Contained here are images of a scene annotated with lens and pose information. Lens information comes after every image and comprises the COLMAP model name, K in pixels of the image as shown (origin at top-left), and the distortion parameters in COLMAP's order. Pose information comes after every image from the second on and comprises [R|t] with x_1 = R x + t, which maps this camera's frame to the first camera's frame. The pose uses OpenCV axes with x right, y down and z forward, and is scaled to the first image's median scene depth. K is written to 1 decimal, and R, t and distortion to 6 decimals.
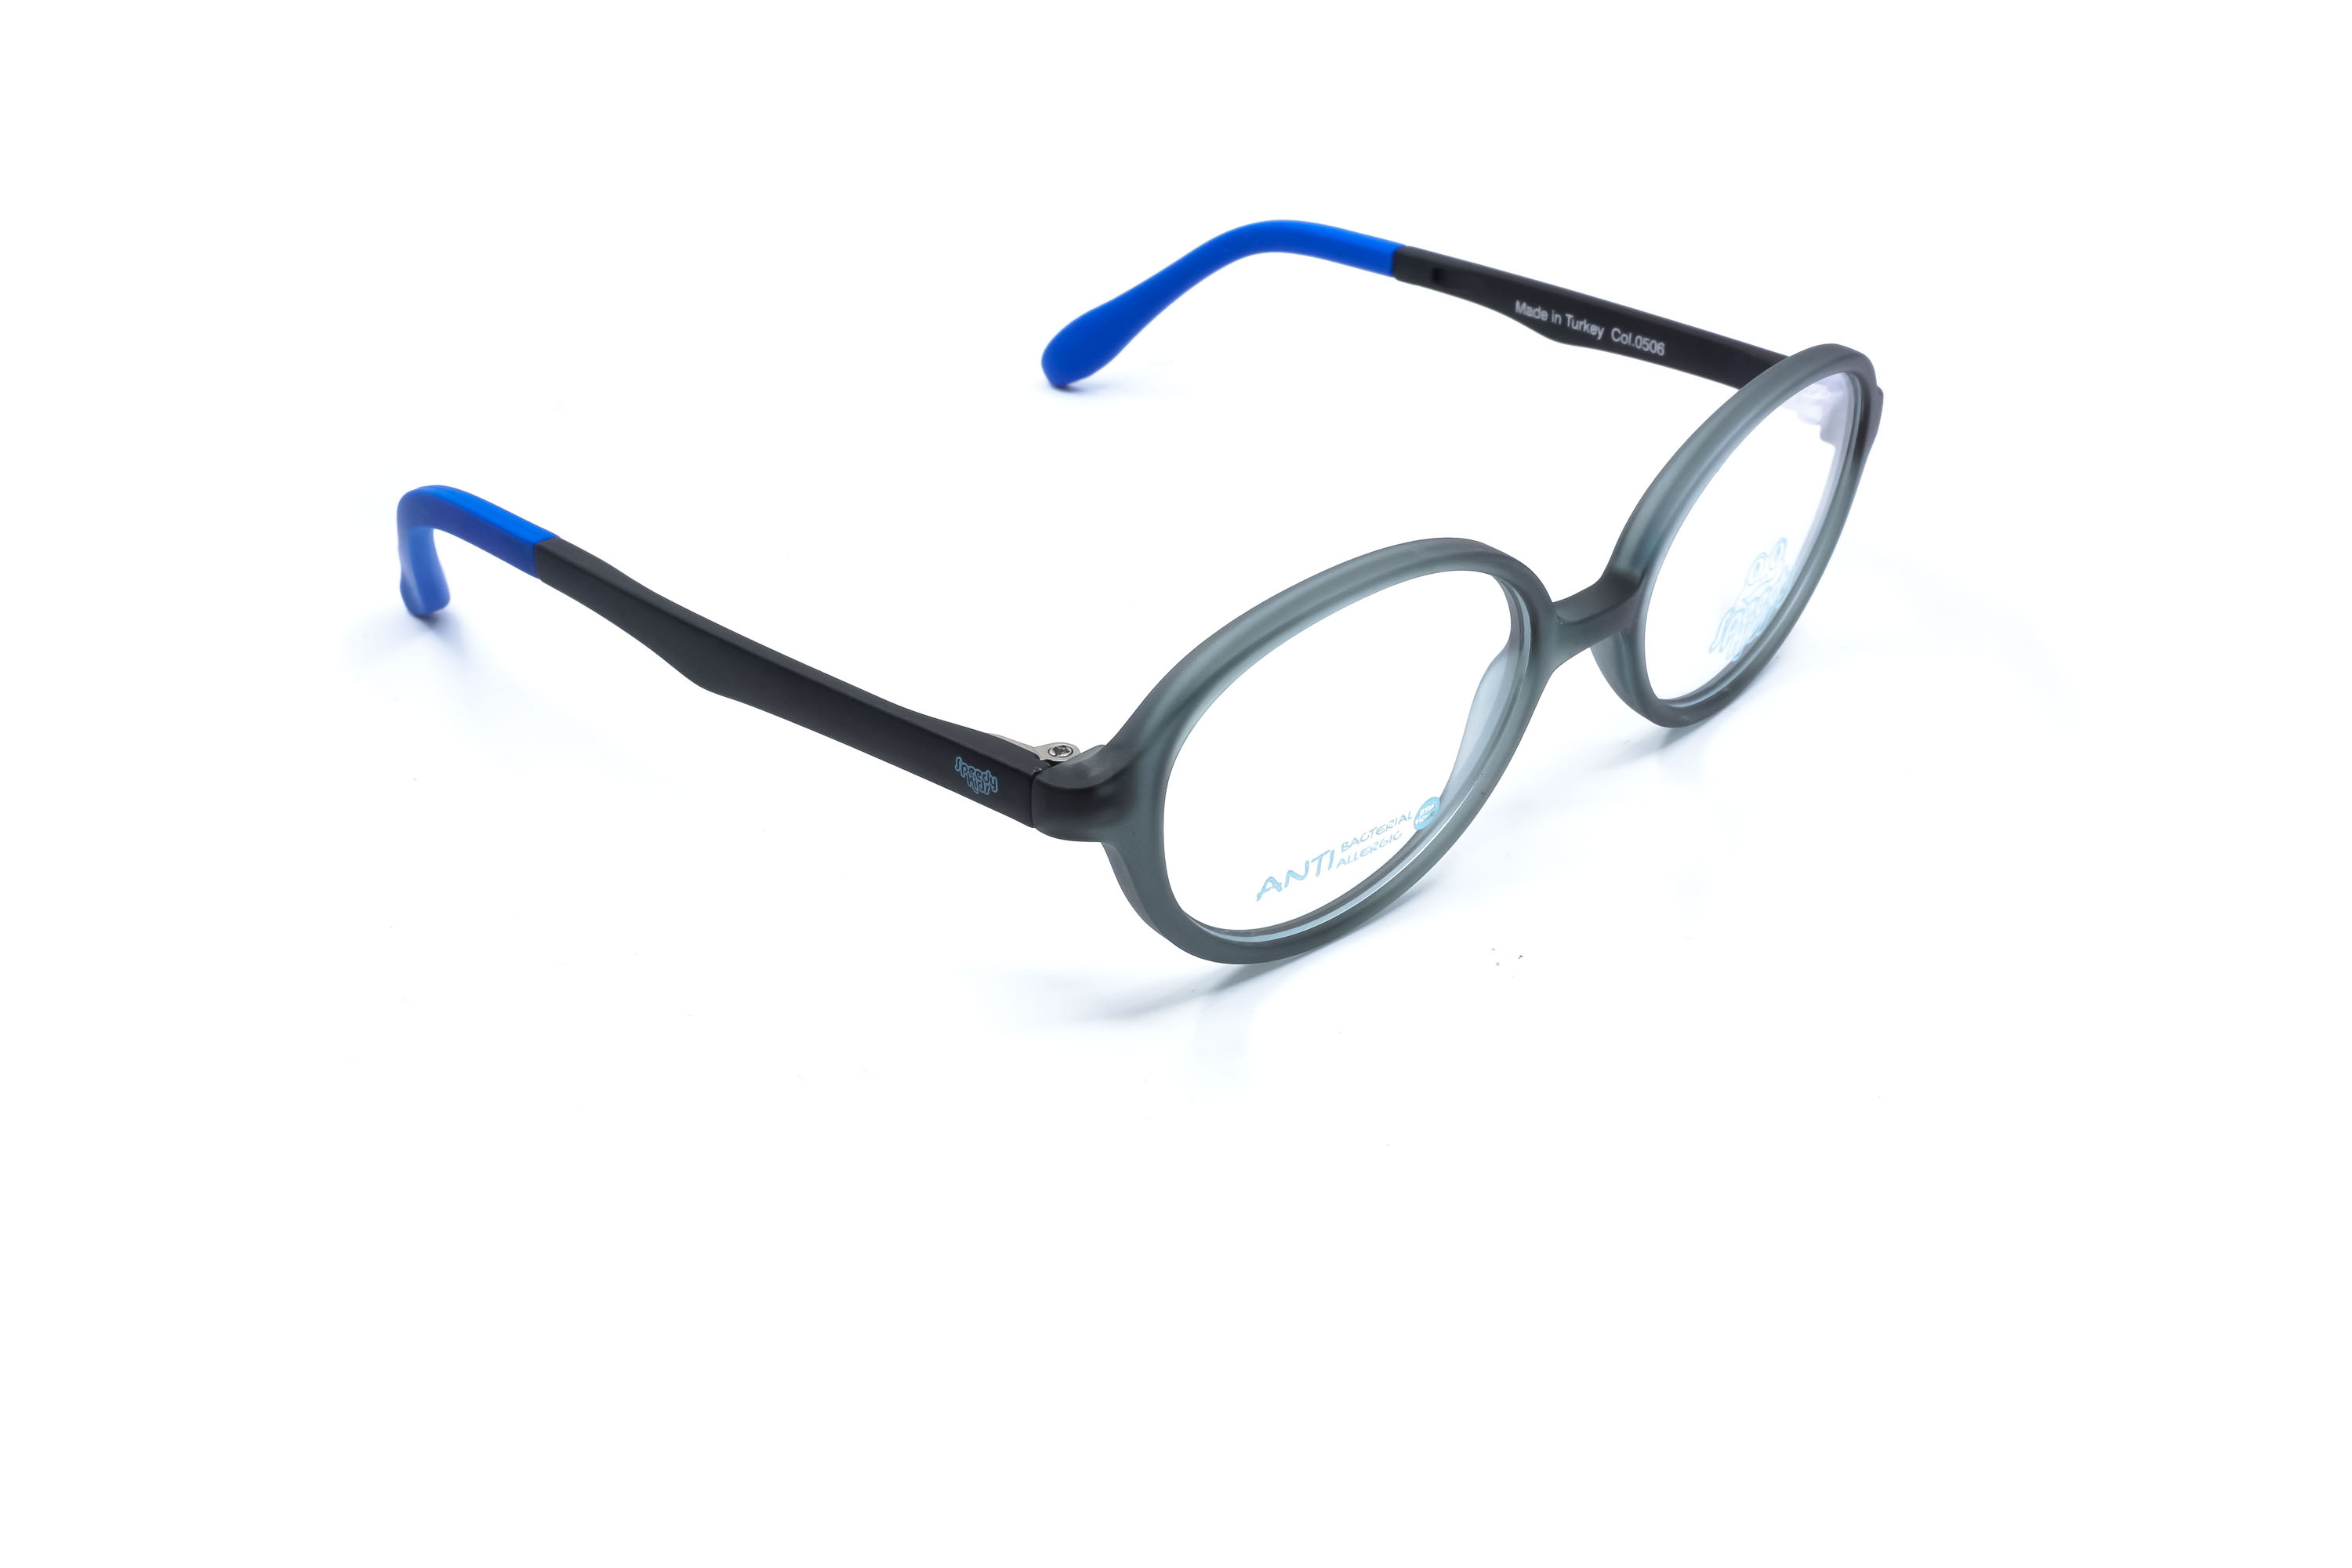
lens RADIAL K [[2430.3, 0, 1176.2], [0, 2430.3, 794.1], [0, 0, 1]] dist [-0.008939, 0.000000]
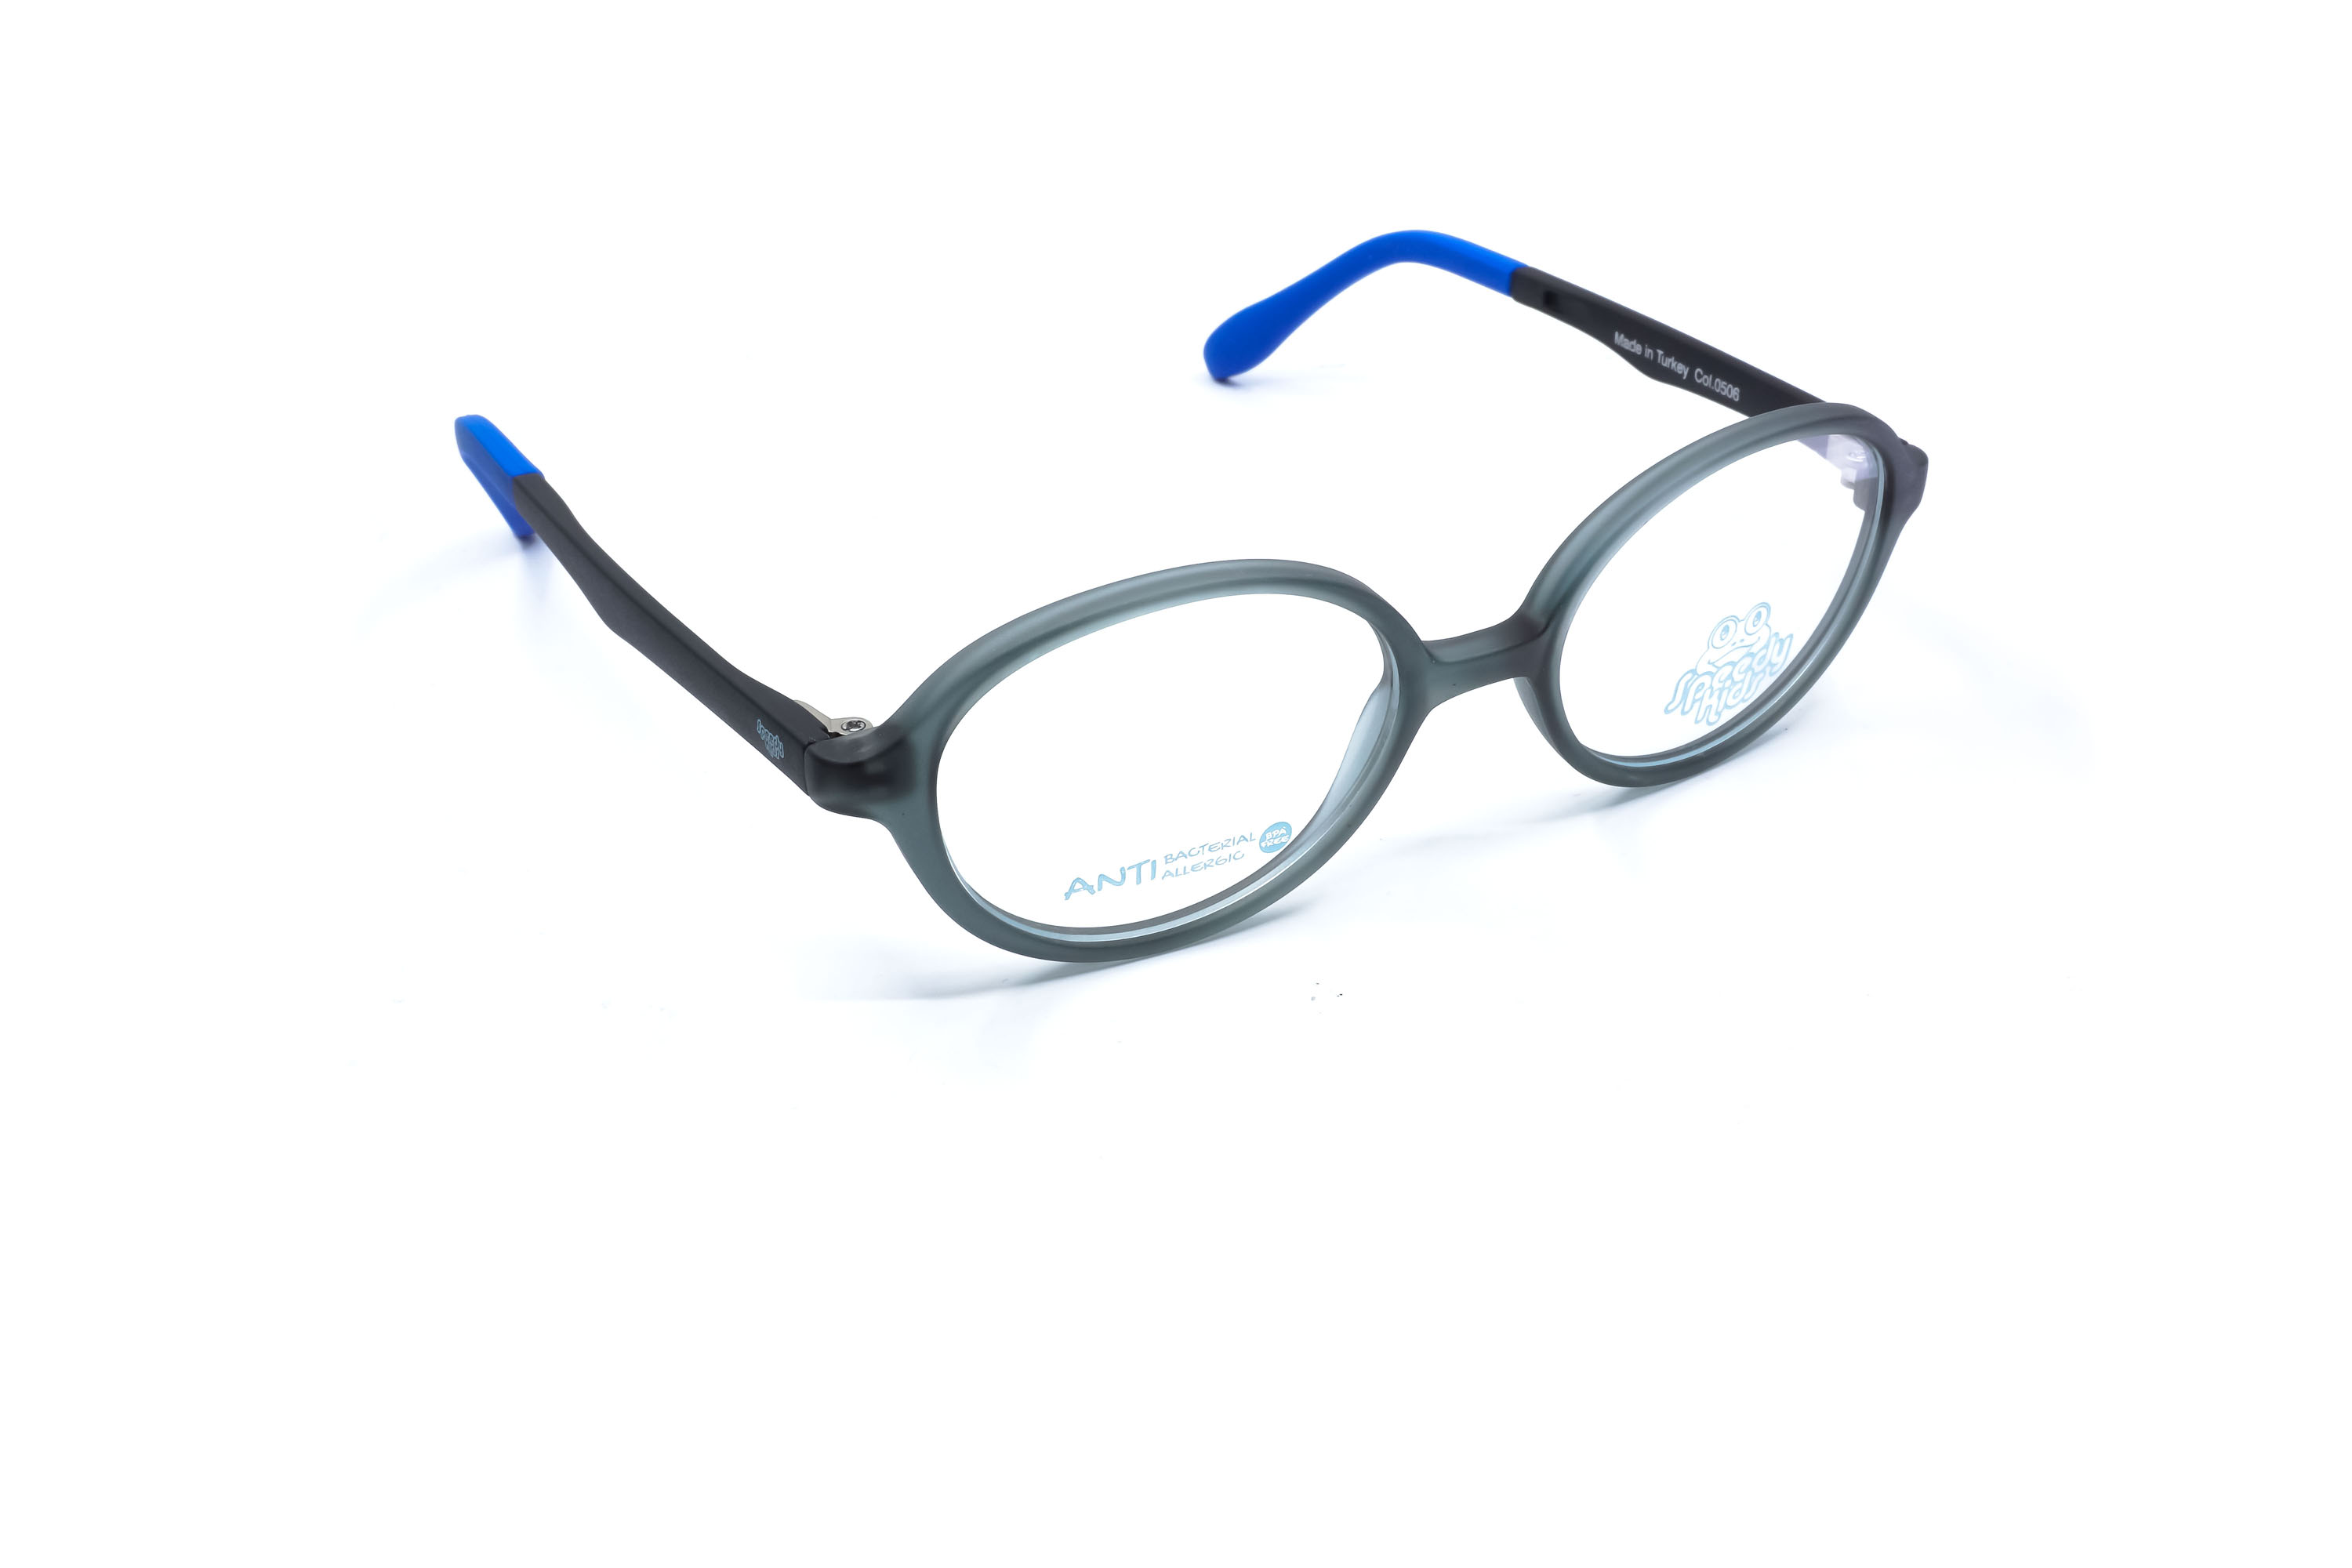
lens RADIAL K [[2430.3, 0, 1167.4], [0, 2430.3, 776.8], [0, 0, 1]] dist [-0.008939, 0.000000]
pose [[0.965399, 0.127170, -0.227669, 0.271578], [-0.127501, 0.991749, 0.013318, -0.023128], [0.227484, 0.016171, 0.973648, 0.030126]]
